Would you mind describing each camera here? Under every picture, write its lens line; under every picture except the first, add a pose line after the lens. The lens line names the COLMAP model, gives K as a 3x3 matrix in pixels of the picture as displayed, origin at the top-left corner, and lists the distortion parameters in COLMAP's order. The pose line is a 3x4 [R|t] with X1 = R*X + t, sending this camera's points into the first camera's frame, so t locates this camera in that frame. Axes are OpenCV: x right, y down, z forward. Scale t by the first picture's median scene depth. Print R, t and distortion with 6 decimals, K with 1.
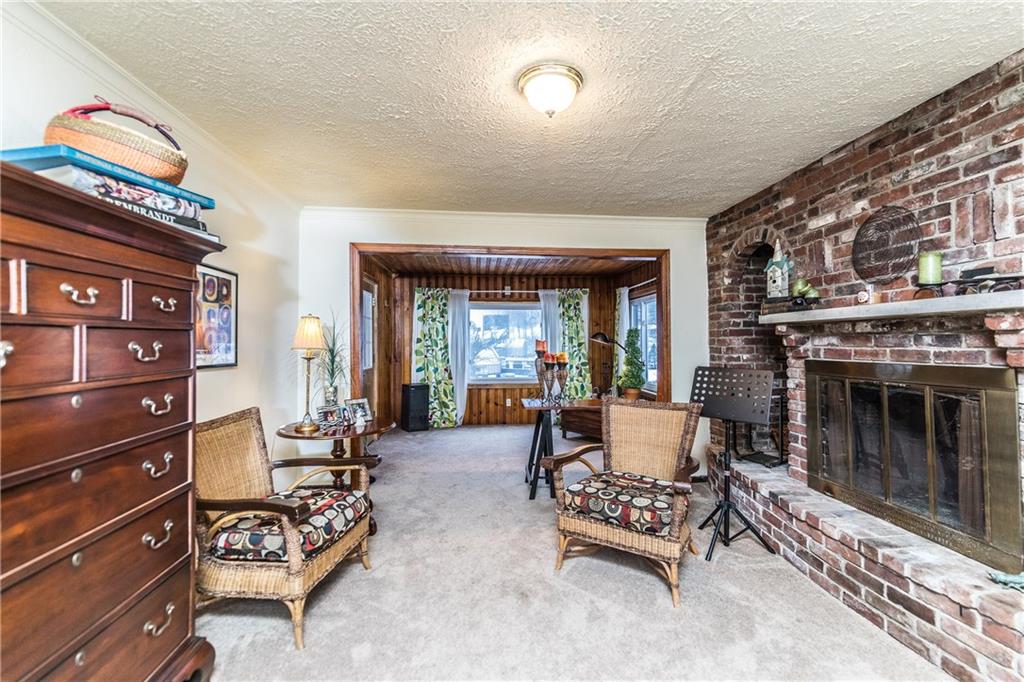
lens RADIAL K [[443.2, 0, 517.0], [0, 443.2, 334.7], [0, 0, 1]] dist [0.000705, 0.000121]
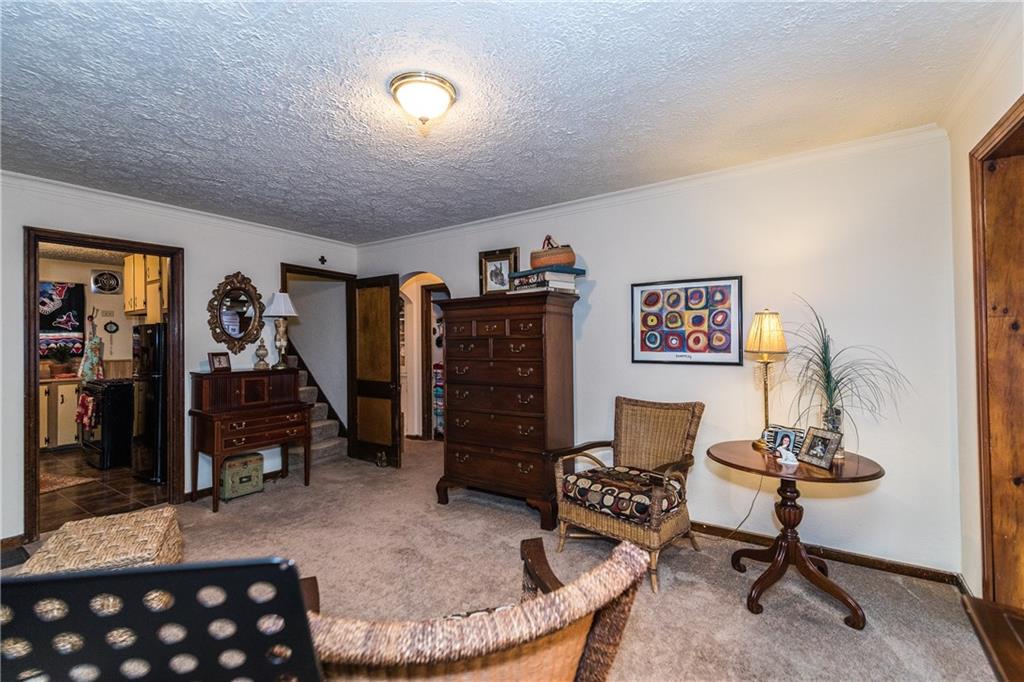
lens RADIAL K [[443.2, 0, 517.0], [0, 443.2, 334.7], [0, 0, 1]] dist [0.000705, 0.000121]
pose [[-0.633054, -0.004107, -0.774097, 0.488950], [0.021286, 0.999515, -0.022710, 0.010386], [0.773815, -0.030854, -0.632660, 1.220986]]
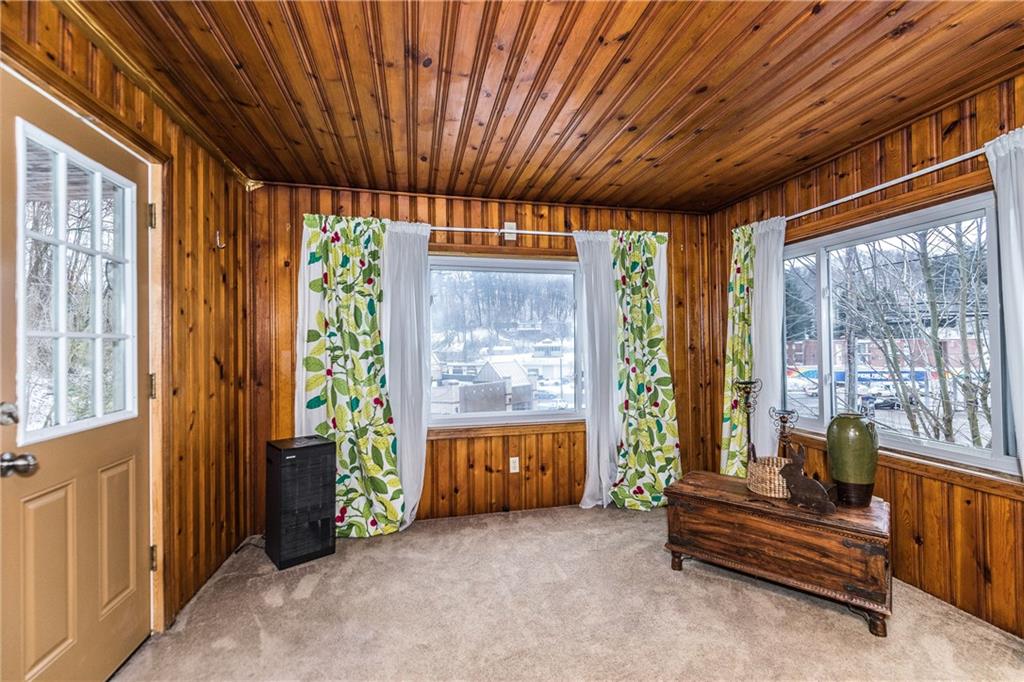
lens RADIAL K [[438.0, 0, 518.7], [0, 438.0, 341.0], [0, 0, 1]] dist [0.000919, 0.000070]
pose [[0.989349, -0.006724, 0.145406, -0.197900], [0.005941, 0.999965, 0.005815, 0.040412], [-0.145440, -0.004889, 0.989355, 1.282692]]
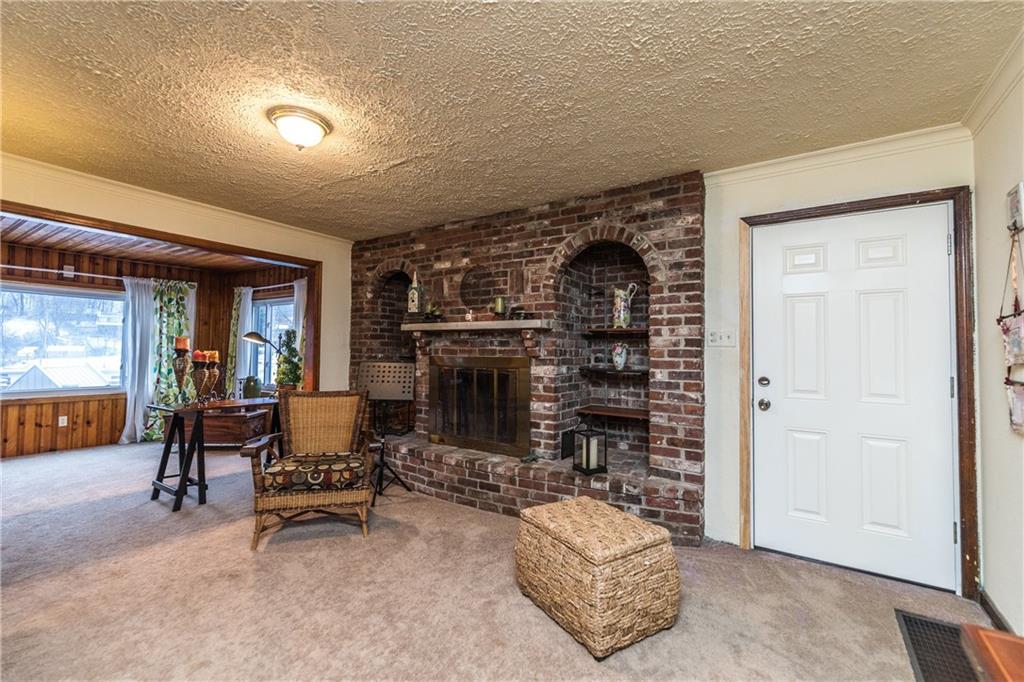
lens RADIAL K [[443.2, 0, 517.0], [0, 443.2, 334.7], [0, 0, 1]] dist [0.000705, 0.000121]
pose [[0.620043, 0.038809, 0.783607, -0.326410], [-0.027159, 0.999239, -0.027999, 0.018909], [-0.784097, -0.003922, 0.620625, -0.143870]]
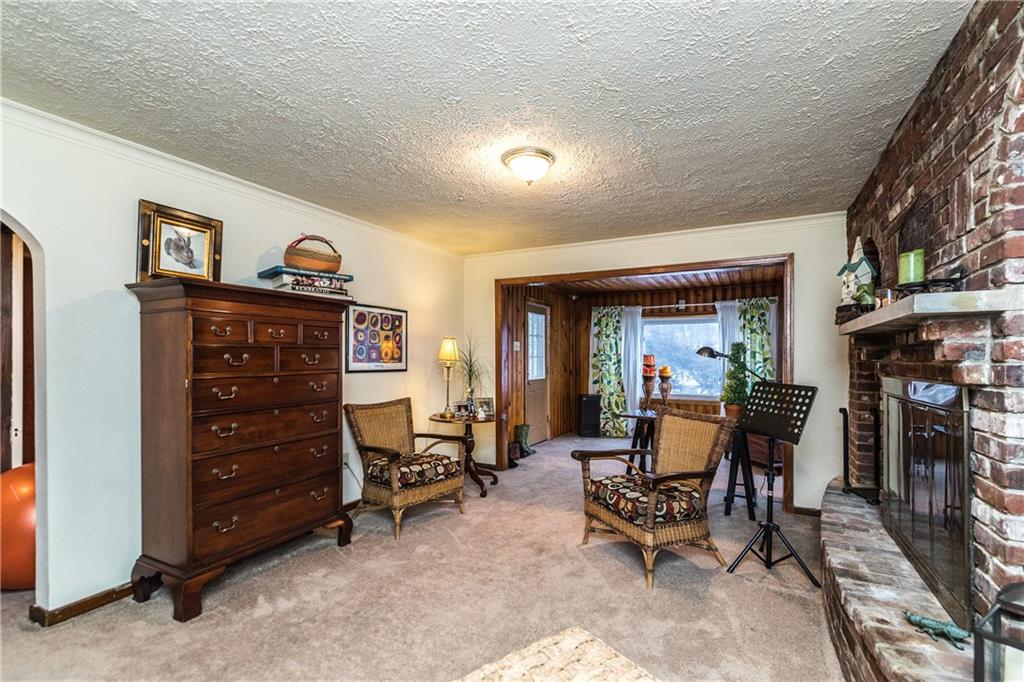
lens RADIAL K [[454.3, 0, 513.4], [0, 454.3, 358.9], [0, 0, 1]] dist [-0.000944, -0.000079]
pose [[0.835962, 0.004826, -0.548766, 0.531124], [0.005694, 0.999831, 0.017468, 0.002700], [0.548758, -0.017727, 0.835793, -0.114338]]
